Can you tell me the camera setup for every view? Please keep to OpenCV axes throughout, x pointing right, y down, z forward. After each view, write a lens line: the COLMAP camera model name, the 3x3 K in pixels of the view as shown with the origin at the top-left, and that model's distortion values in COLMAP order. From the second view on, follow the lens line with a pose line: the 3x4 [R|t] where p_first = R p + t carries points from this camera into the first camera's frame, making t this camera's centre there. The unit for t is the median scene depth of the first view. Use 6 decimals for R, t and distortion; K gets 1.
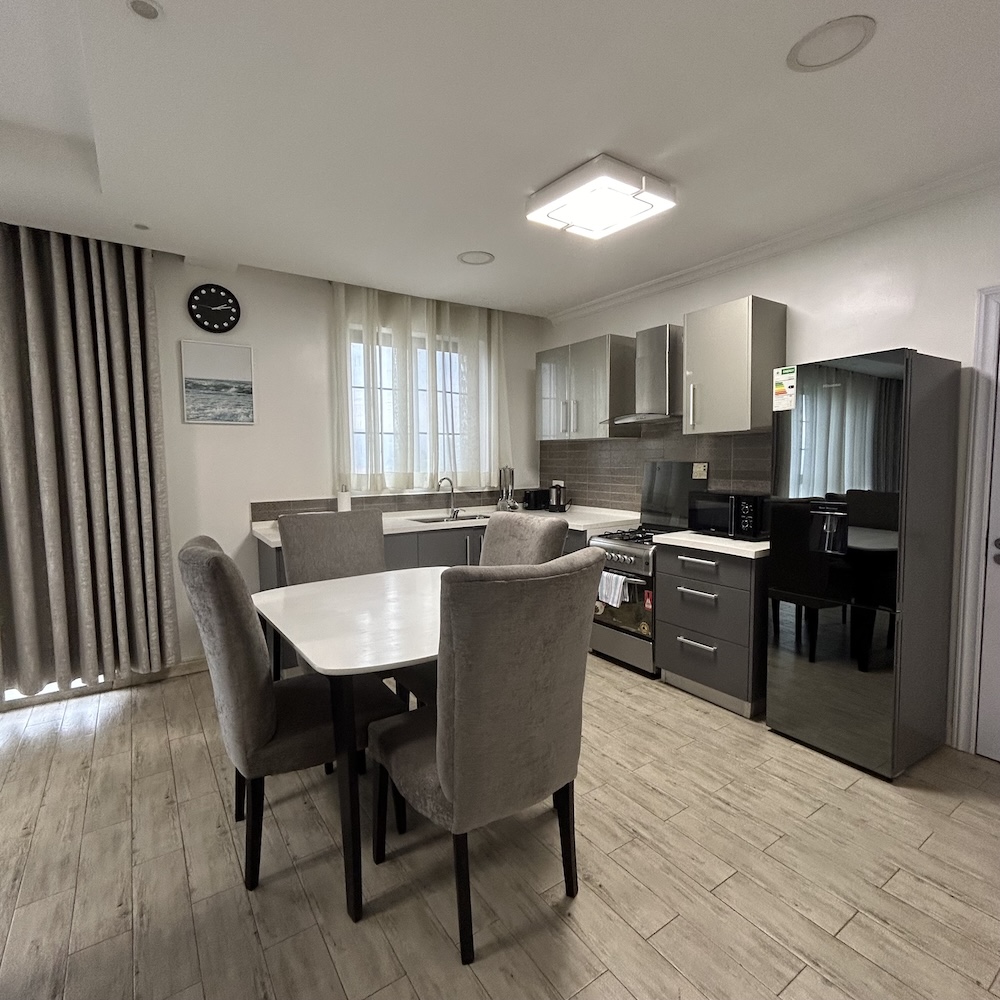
lens RADIAL K [[549.1, 0, 496.8], [0, 549.1, 499.2], [0, 0, 1]] dist [0.002054, 0.001388]
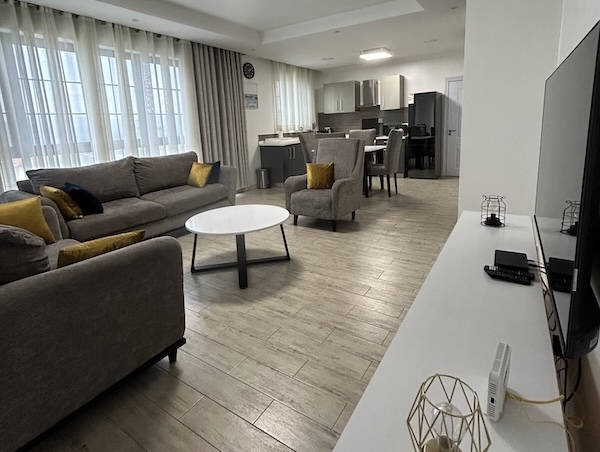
lens RADIAL K [[327.0, 0, 301.8], [0, 327.0, 181.0], [0, 0, 1]] dist [0.001877, 0.000225]
pose [[0.918217, -0.097856, 0.383800, -0.907208], [0.064954, 0.993084, 0.097805, 0.093725], [-0.390716, -0.064877, 0.918222, -0.744894]]
